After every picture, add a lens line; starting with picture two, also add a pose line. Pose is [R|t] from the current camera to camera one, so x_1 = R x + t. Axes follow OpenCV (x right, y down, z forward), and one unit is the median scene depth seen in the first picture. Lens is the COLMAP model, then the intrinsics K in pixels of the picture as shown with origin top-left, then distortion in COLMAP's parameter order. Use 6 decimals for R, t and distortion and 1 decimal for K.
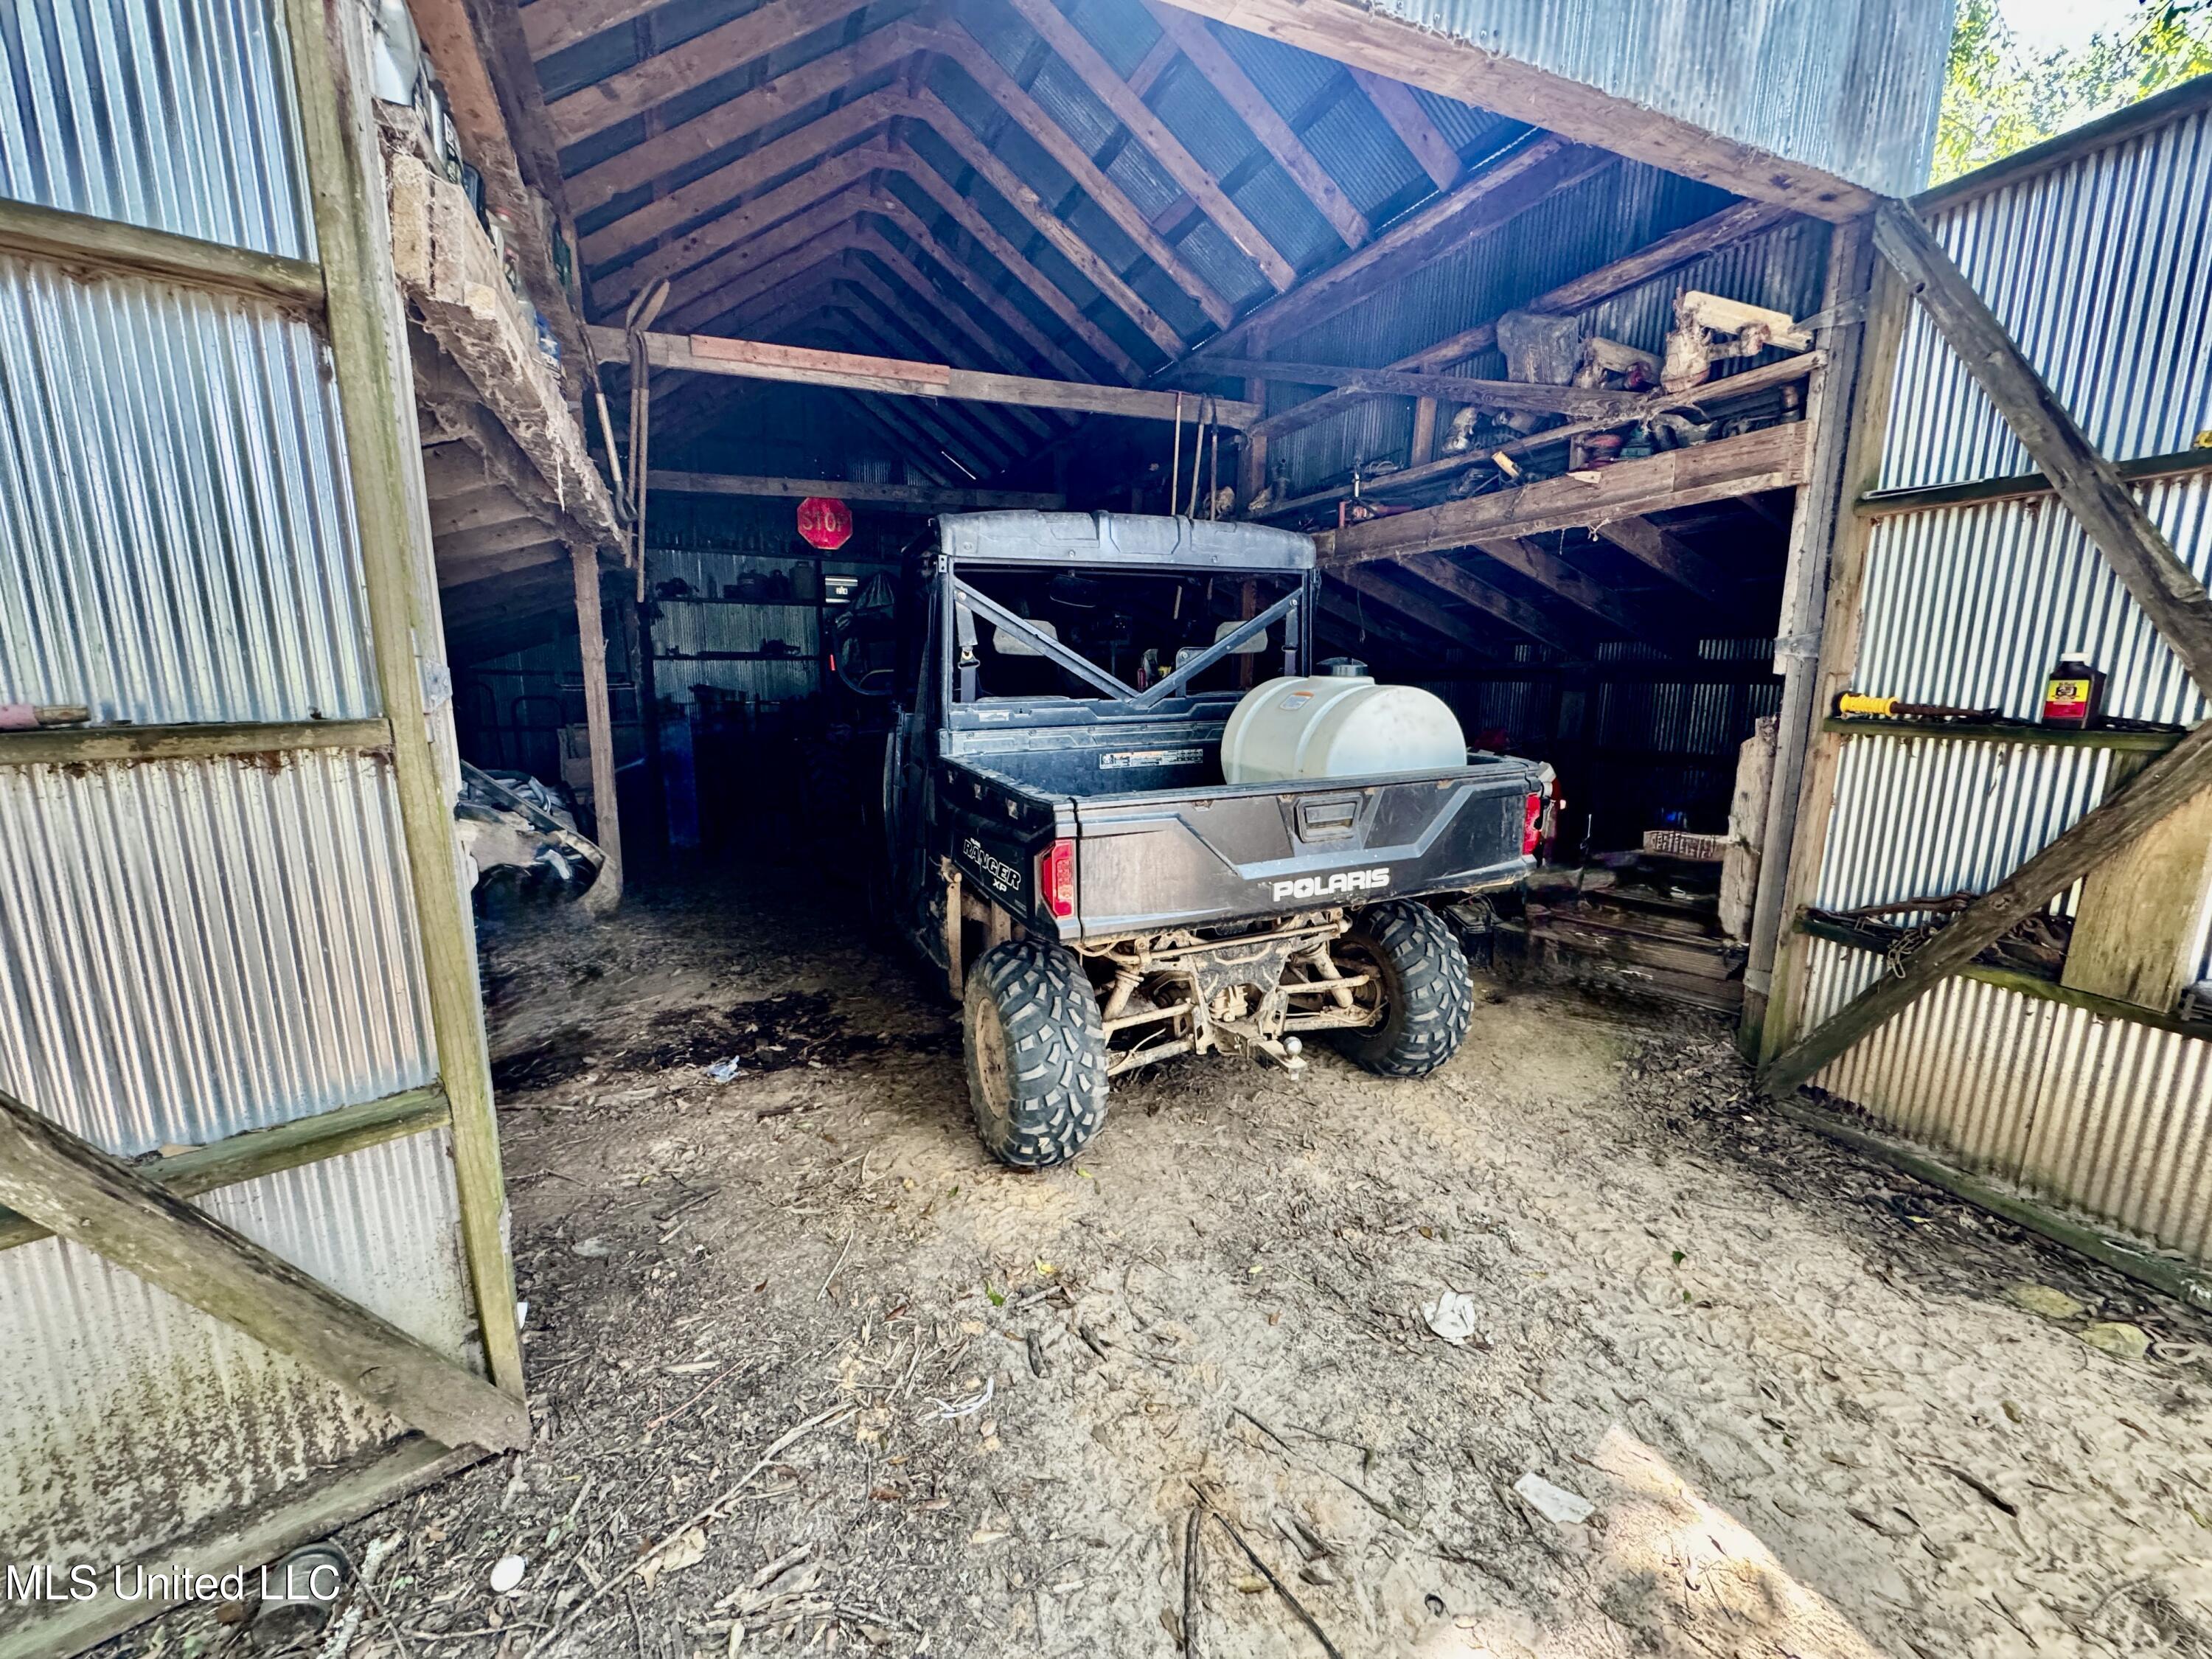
lens RADIAL K [[886.6, 0, 1105.0], [0, 886.6, 833.7], [0, 0, 1]] dist [-0.001142, -0.000667]
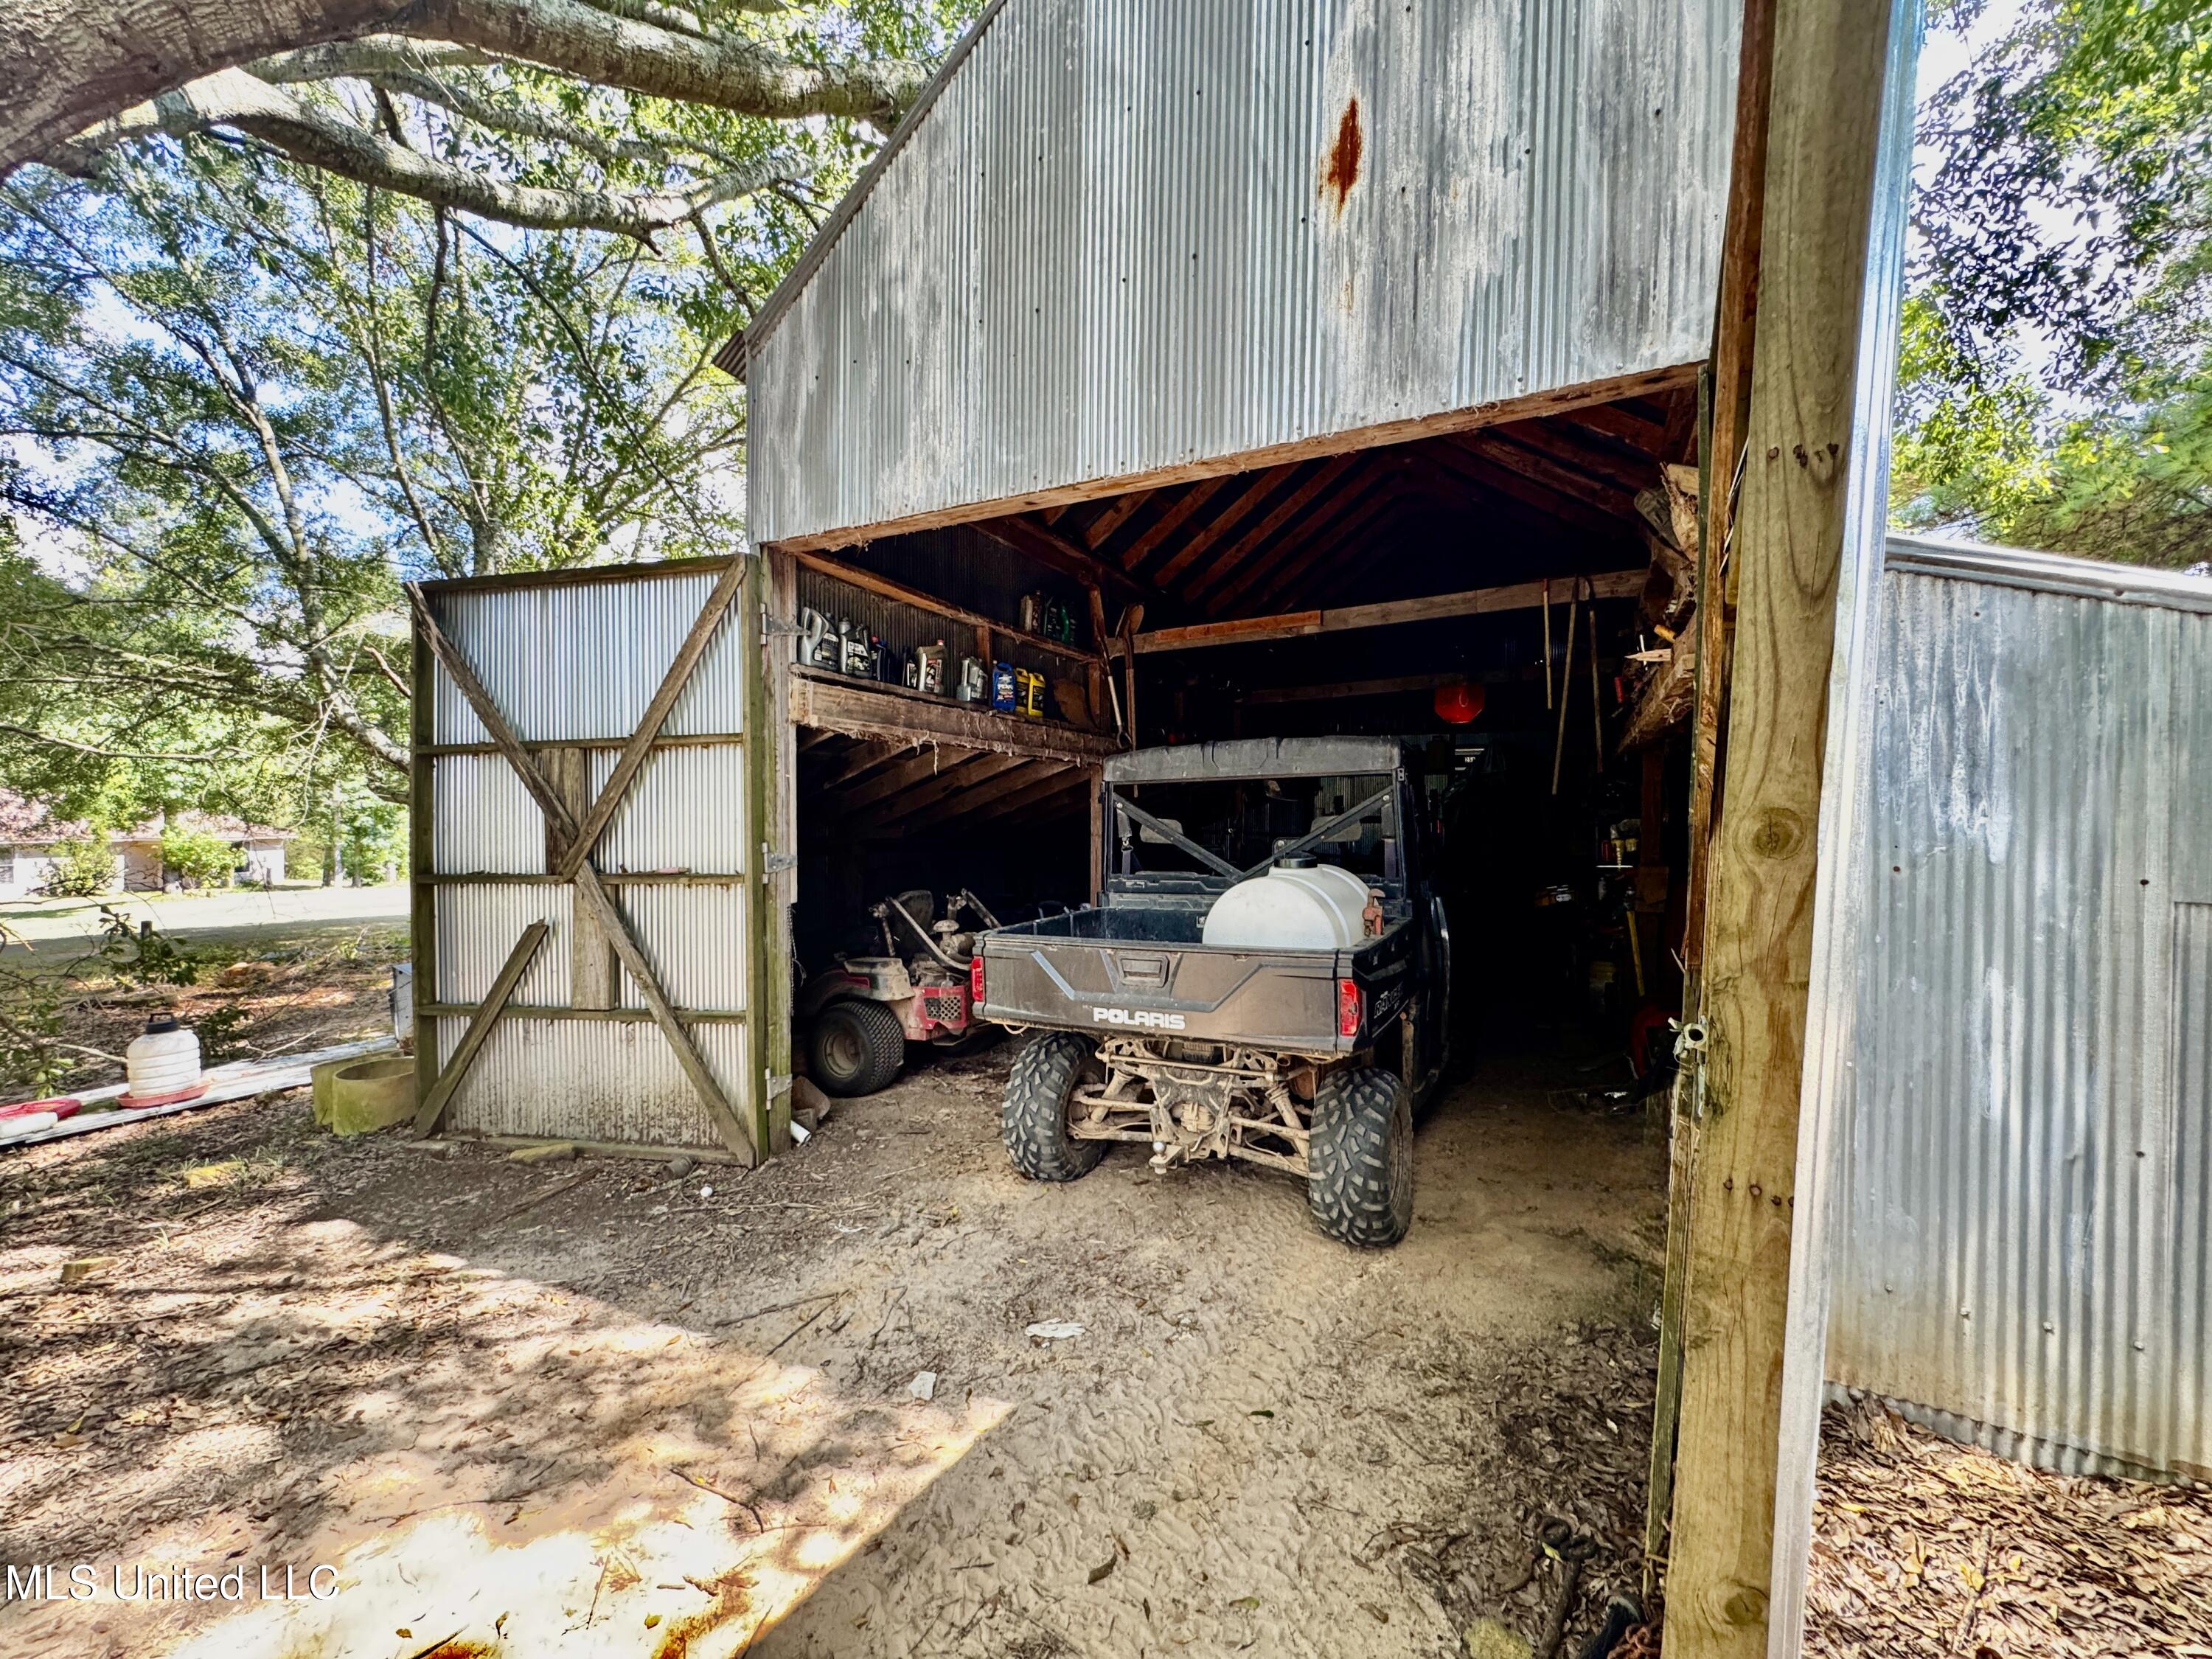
lens RADIAL K [[886.6, 0, 1106.1], [0, 886.6, 832.6], [0, 0, 1]] dist [-0.001142, -0.000667]
pose [[0.619077, 0.007841, -0.785291, 1.072264], [-0.138165, 0.985441, -0.099081, -0.069232], [0.773081, 0.169839, 0.611147, 0.053377]]
